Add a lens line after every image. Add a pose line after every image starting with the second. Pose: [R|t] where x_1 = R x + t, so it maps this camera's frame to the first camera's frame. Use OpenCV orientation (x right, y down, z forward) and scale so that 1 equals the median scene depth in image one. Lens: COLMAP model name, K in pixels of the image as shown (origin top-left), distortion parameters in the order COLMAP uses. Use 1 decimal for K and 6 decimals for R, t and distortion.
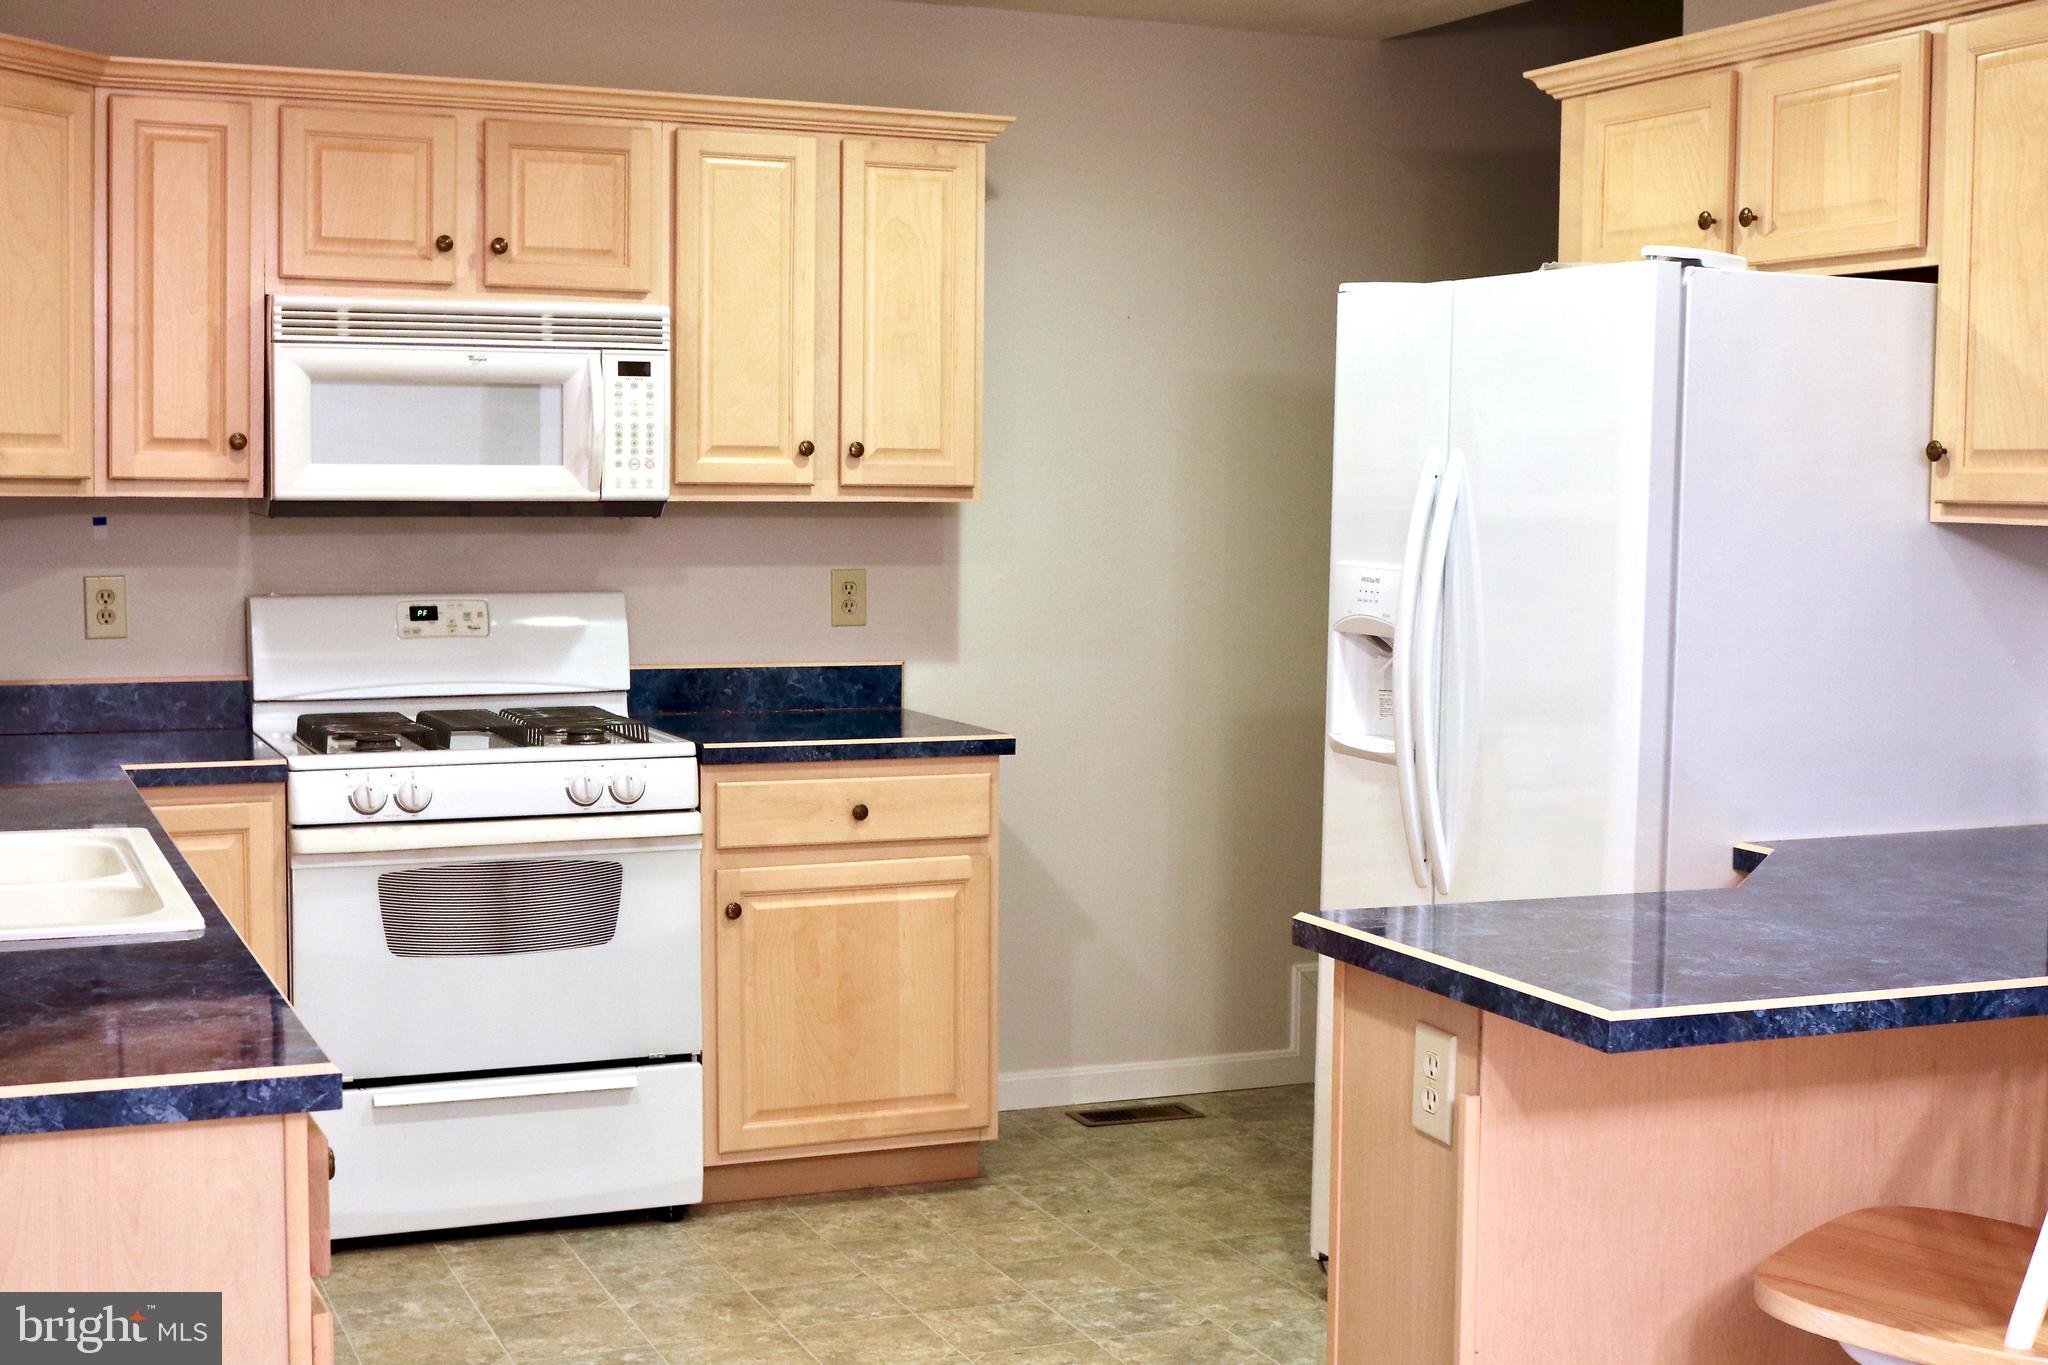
lens RADIAL K [[2689.4, 0, 1024.0], [0, 2689.4, 682.5], [0, 0, 1]] dist [-0.078741, -0.017560]
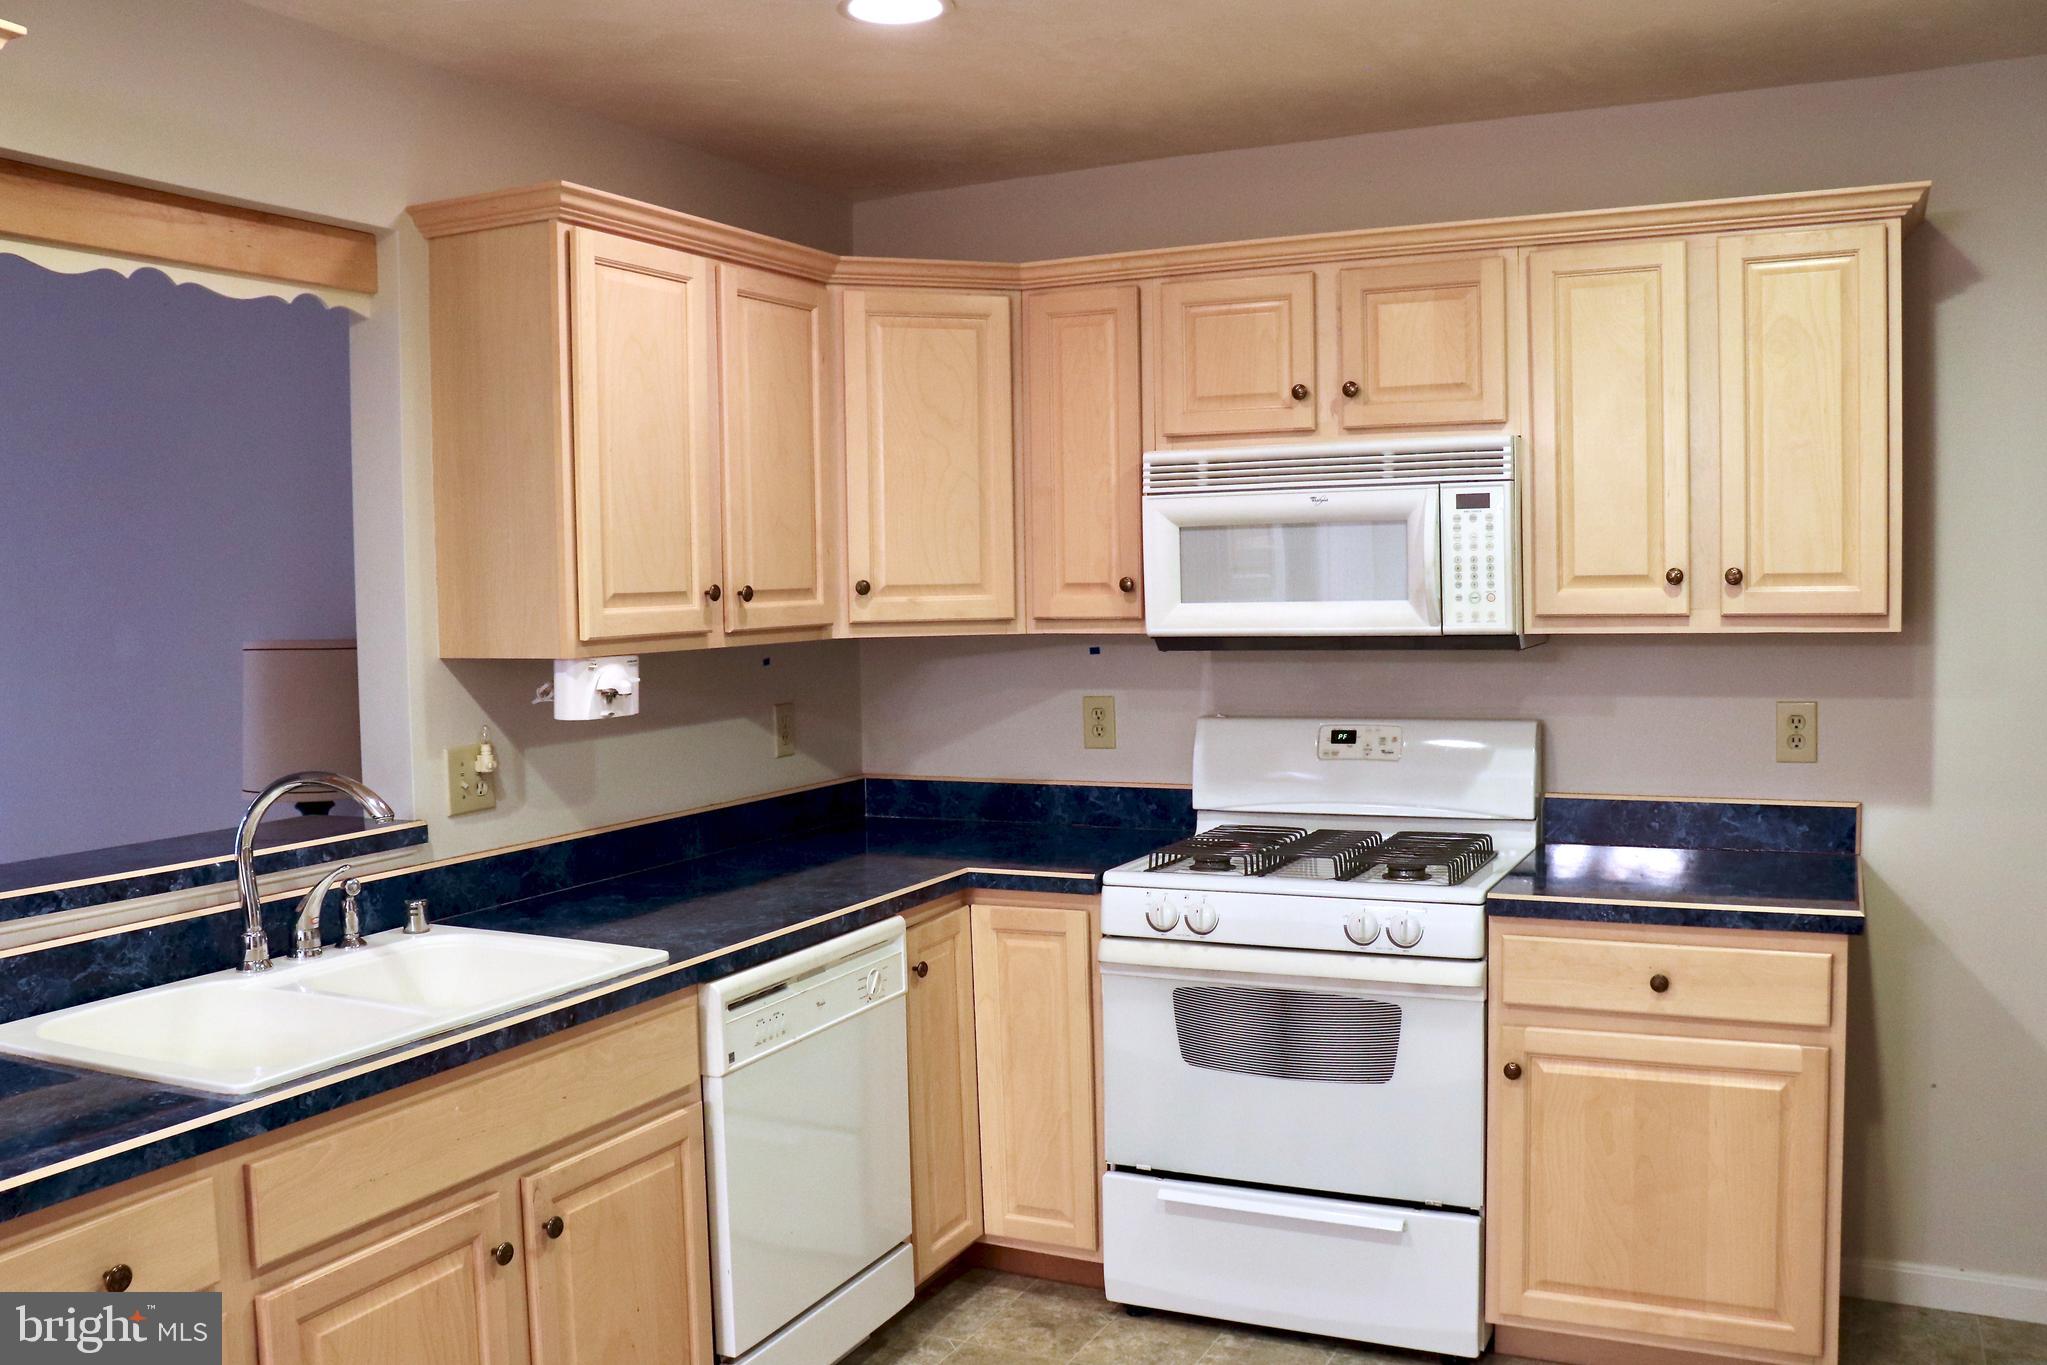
lens RADIAL K [[1744.2, 0, 1024.5], [0, 1744.2, 705.9], [0, 0, 1]] dist [-0.162549, 0.138748]
pose [[0.659238, 0.029285, -0.751364, 0.222841], [-0.029162, 0.999485, 0.013369, -0.045473], [0.751368, 0.013098, 0.659753, 0.460517]]
